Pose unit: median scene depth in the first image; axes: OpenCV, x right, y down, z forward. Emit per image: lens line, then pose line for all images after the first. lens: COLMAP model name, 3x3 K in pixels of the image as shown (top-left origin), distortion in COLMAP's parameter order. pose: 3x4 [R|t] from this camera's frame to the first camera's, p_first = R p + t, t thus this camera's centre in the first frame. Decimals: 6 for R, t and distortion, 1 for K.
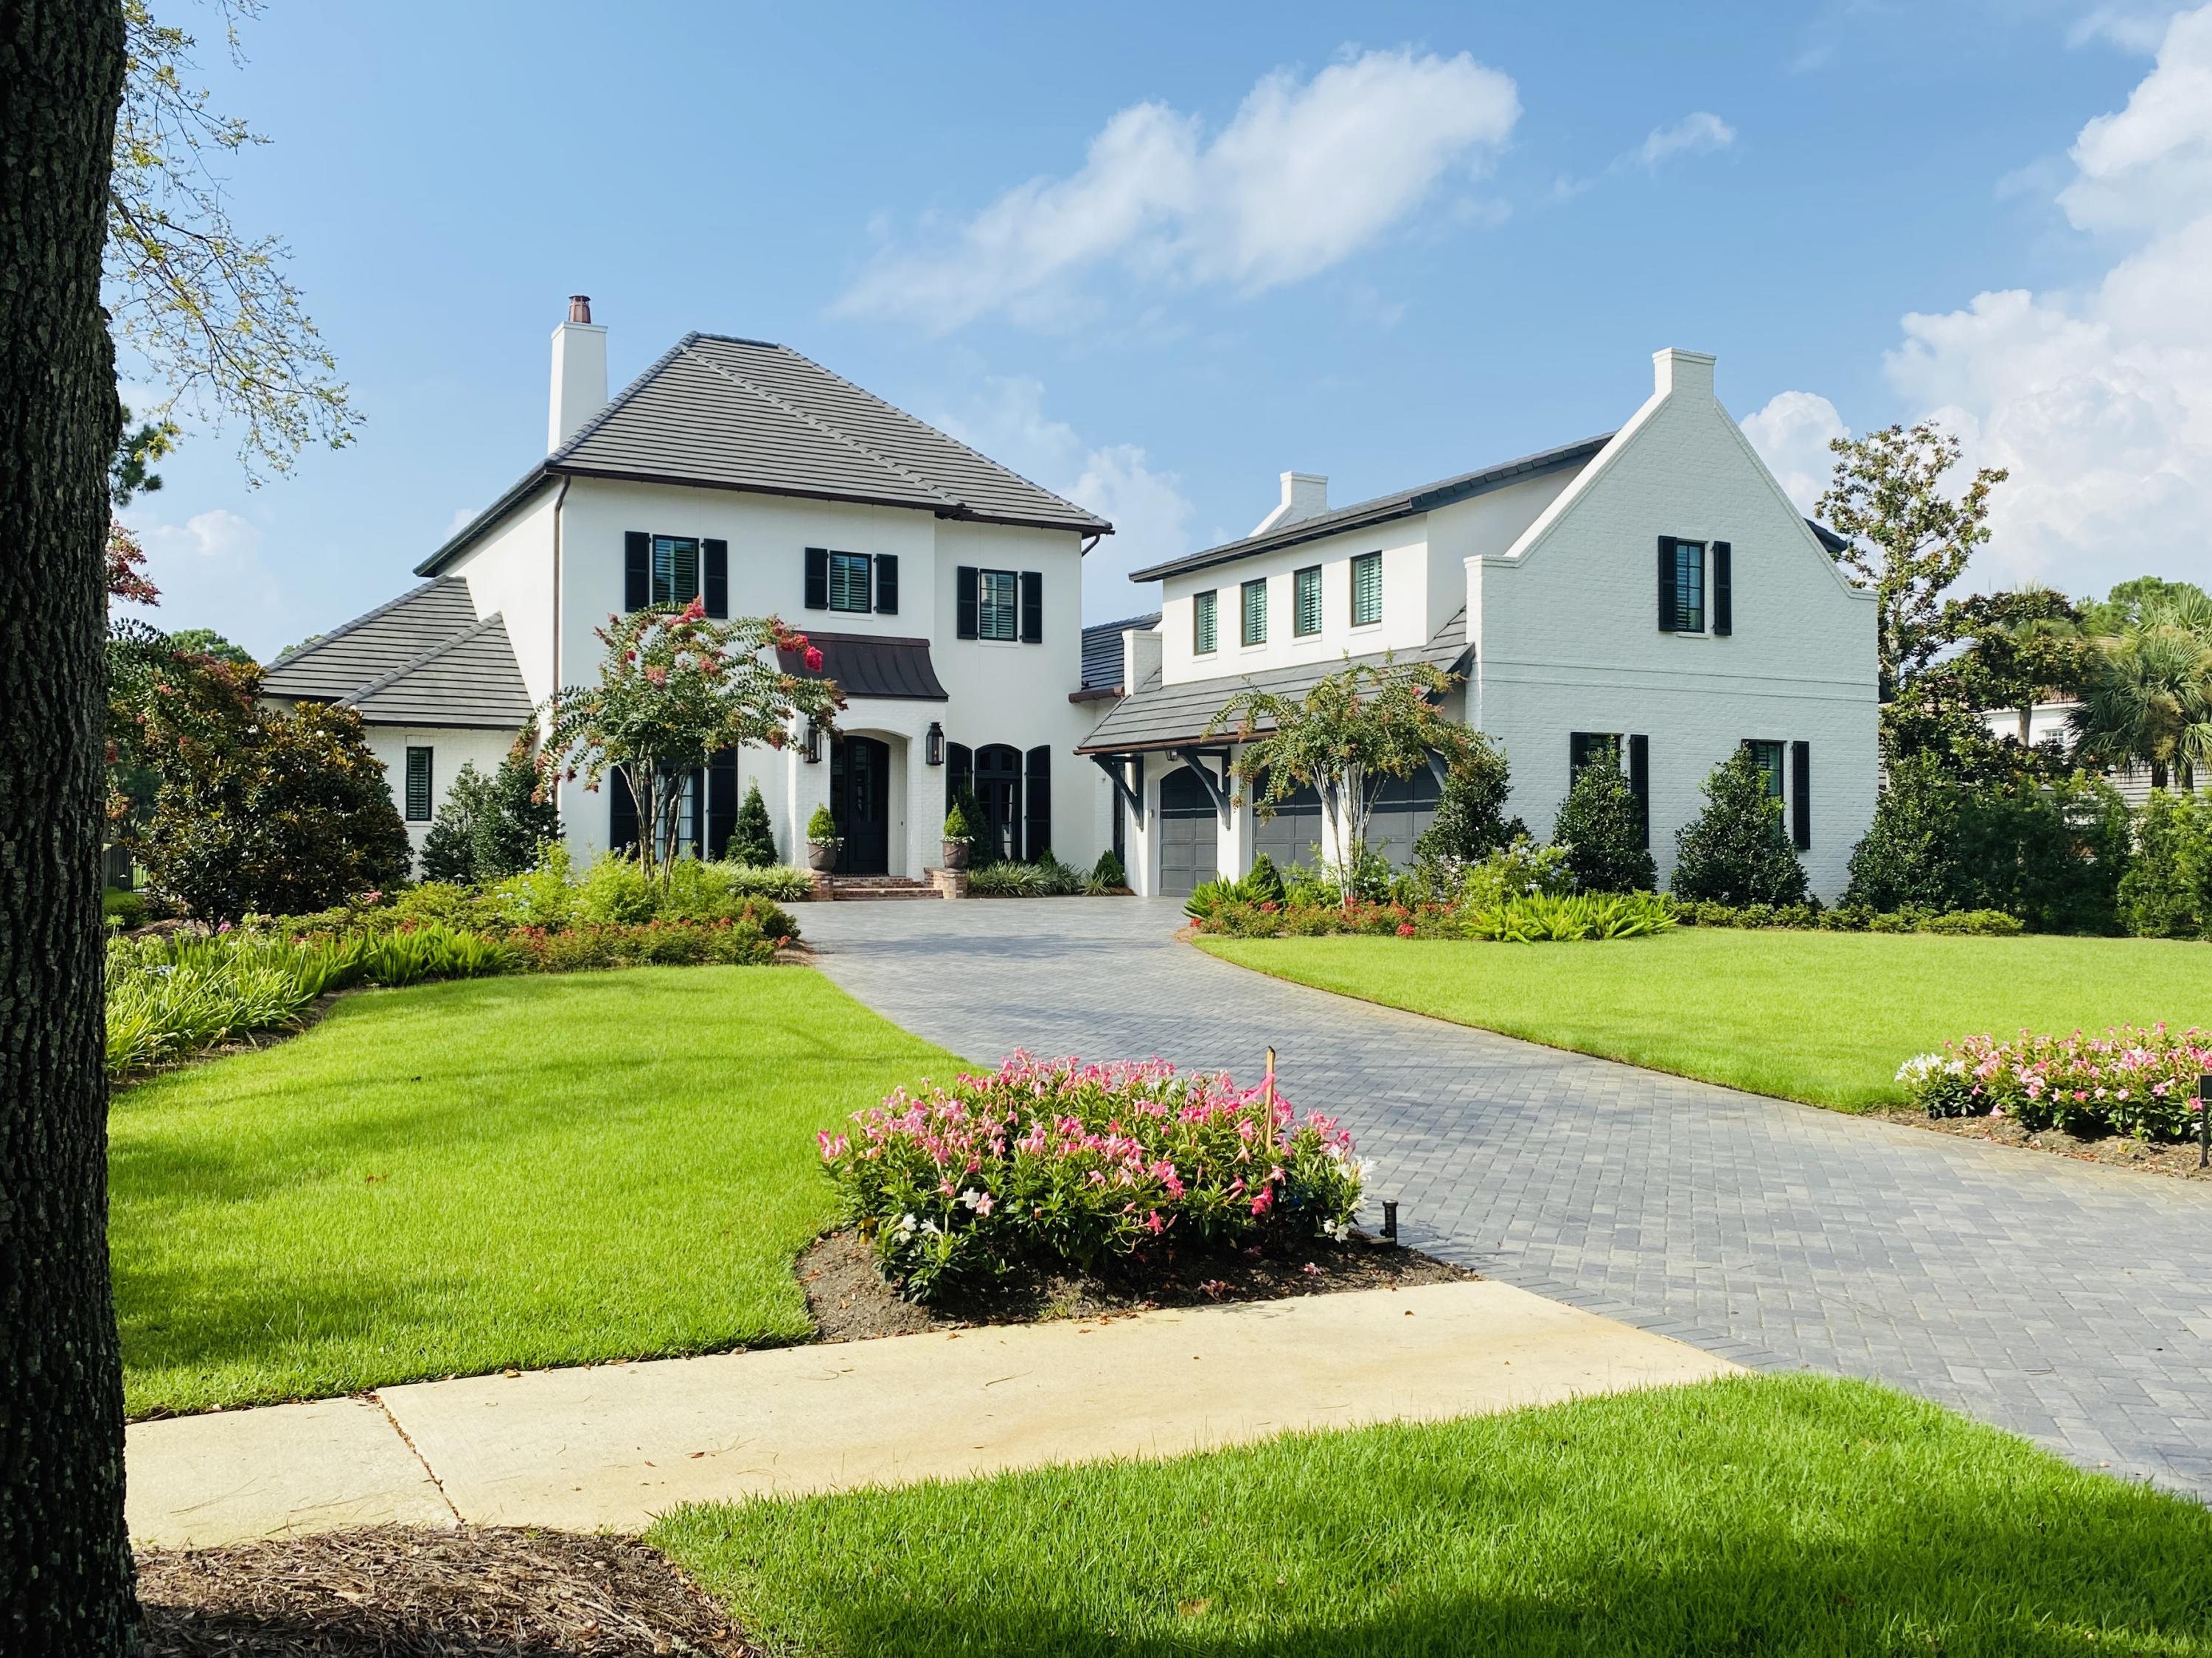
lens RADIAL K [[1851.8, 0, 1106.0], [0, 1851.8, 829.0], [0, 0, 1]] dist [0.000487, -0.006084]
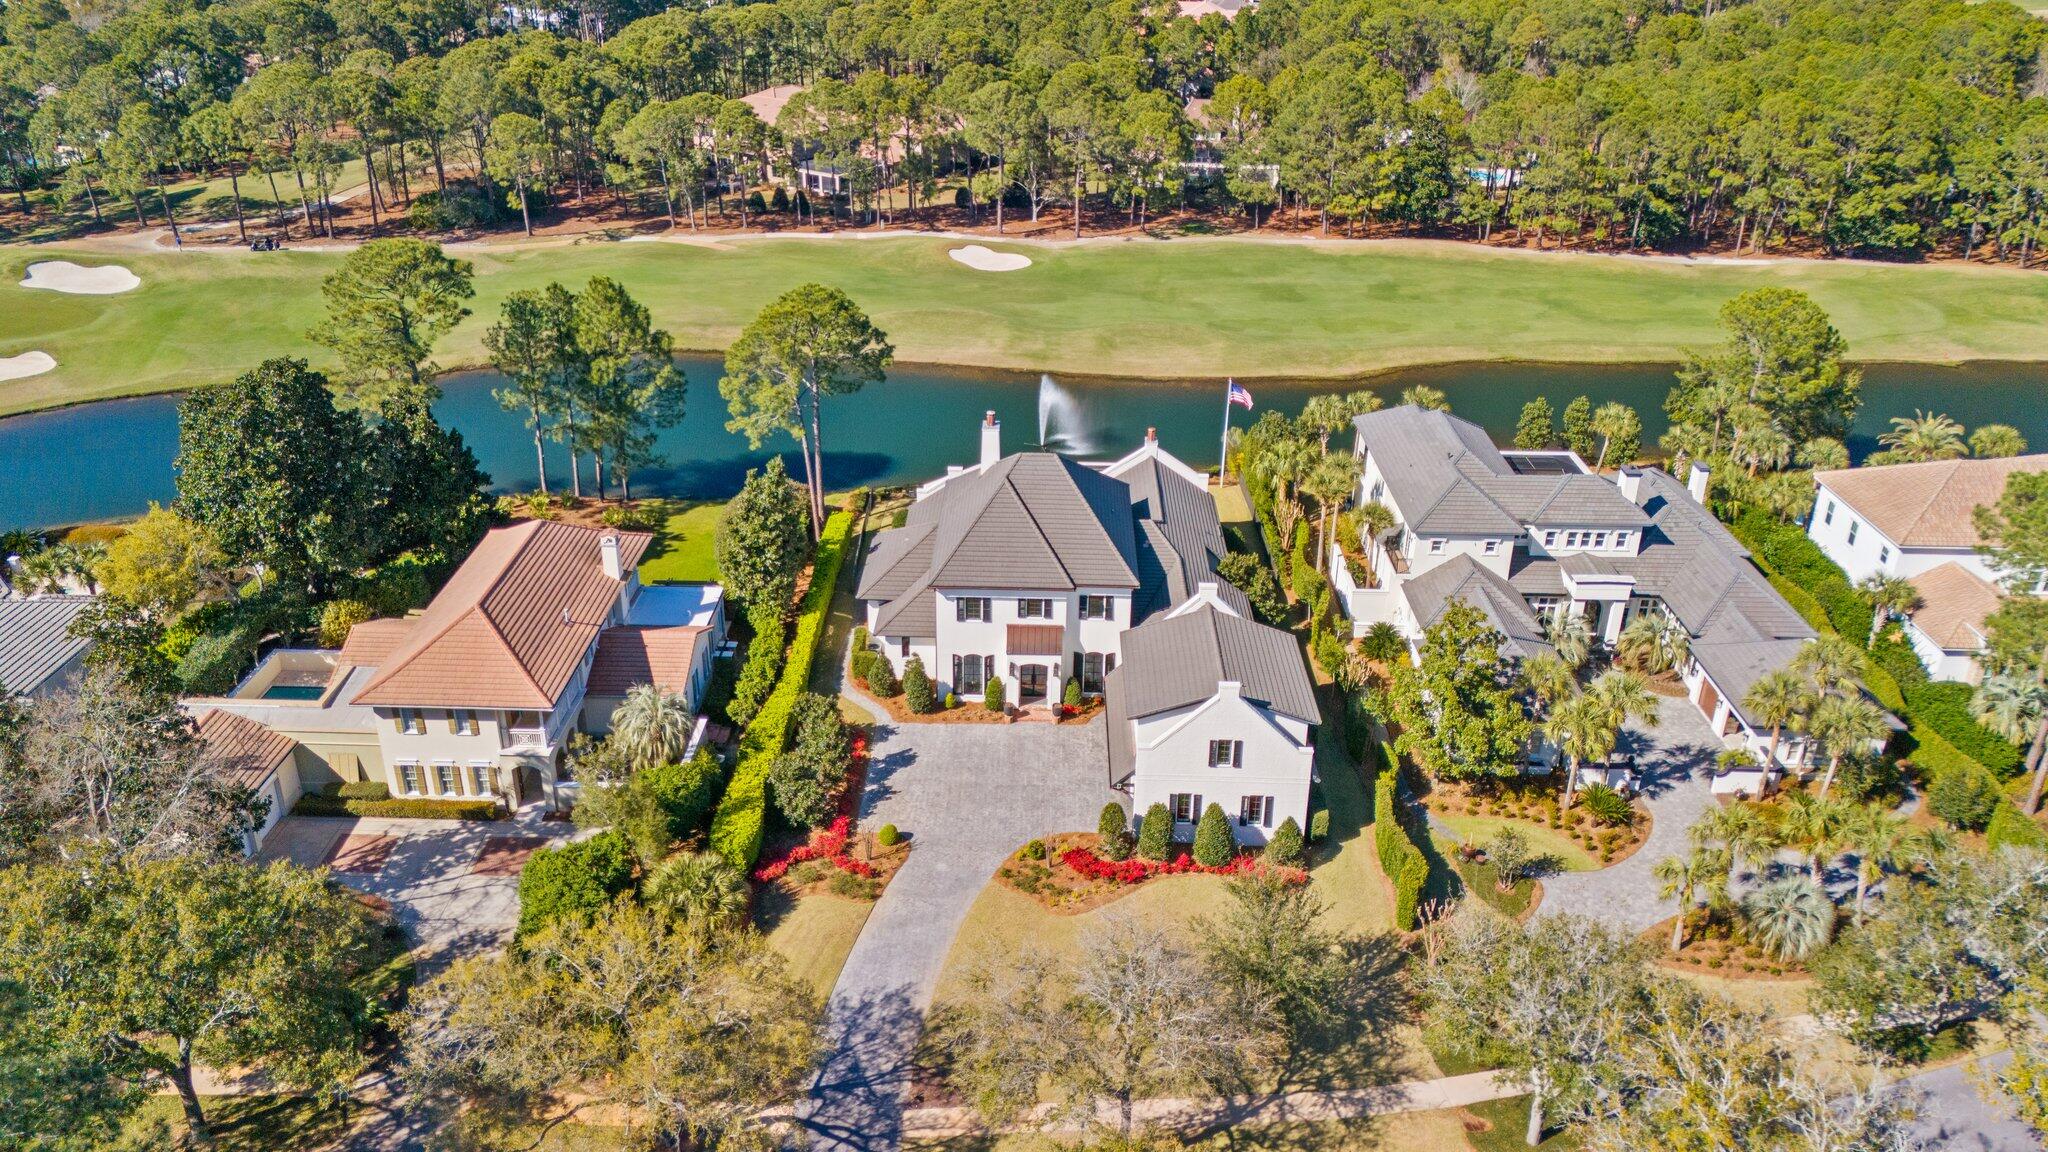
lens RADIAL K [[1433.7, 0, 1011.2], [0, 1433.7, 550.5], [0, 0, 1]] dist [0.003474, -0.002951]
pose [[0.858756, 0.220160, -0.462674, 1.279599], [0.013992, 0.892569, 0.450694, -1.851633], [0.512193, -0.393510, 0.763419, -1.040225]]
